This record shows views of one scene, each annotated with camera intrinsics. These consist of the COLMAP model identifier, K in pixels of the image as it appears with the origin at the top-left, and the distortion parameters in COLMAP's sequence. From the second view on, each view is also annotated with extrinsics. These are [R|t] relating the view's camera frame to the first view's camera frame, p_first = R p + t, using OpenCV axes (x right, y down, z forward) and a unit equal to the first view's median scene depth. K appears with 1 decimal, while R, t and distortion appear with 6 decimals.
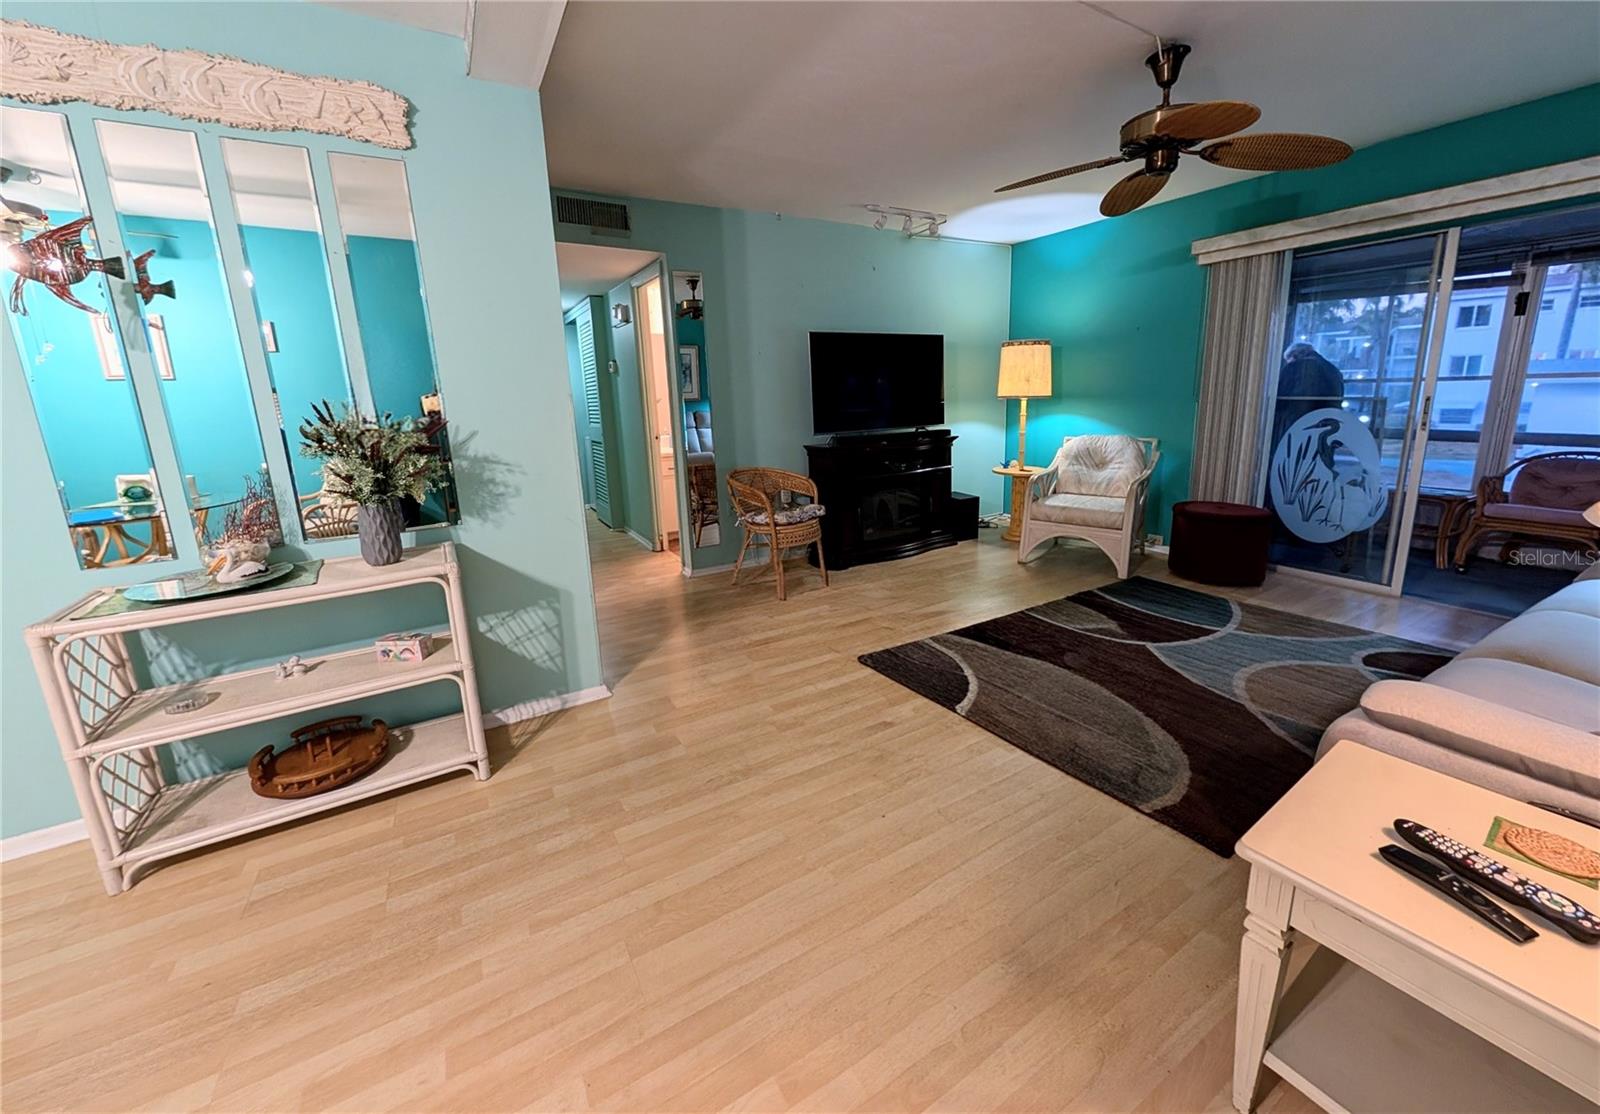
lens RADIAL K [[606.3, 0, 799.5], [0, 606.3, 513.6], [0, 0, 1]] dist [0.000244, 0.000097]
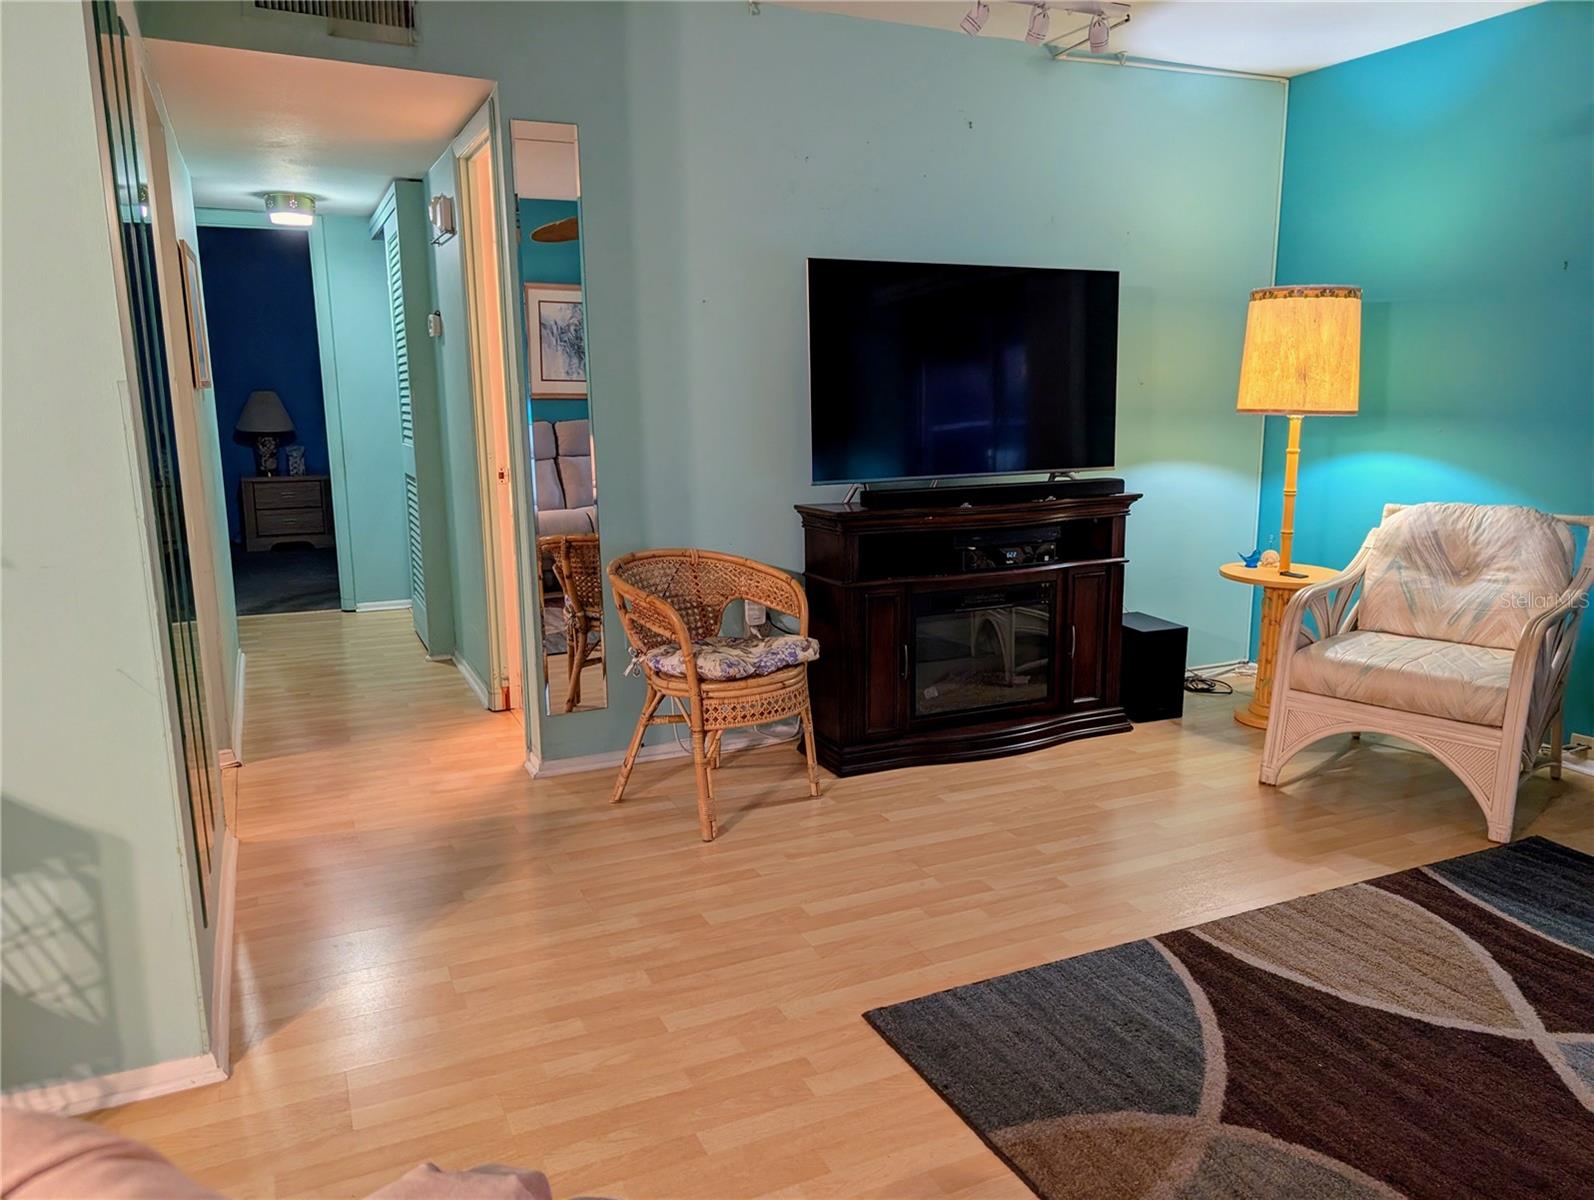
lens RADIAL K [[1144.4, 0, 812.5], [0, 1144.4, 605.5], [0, 0, 1]] dist [0.018282, -0.003054]
pose [[0.995722, 0.043752, -0.081383, 0.095731], [-0.044287, 0.999007, -0.004782, -0.031415], [0.081093, 0.008366, 0.996671, 0.128626]]
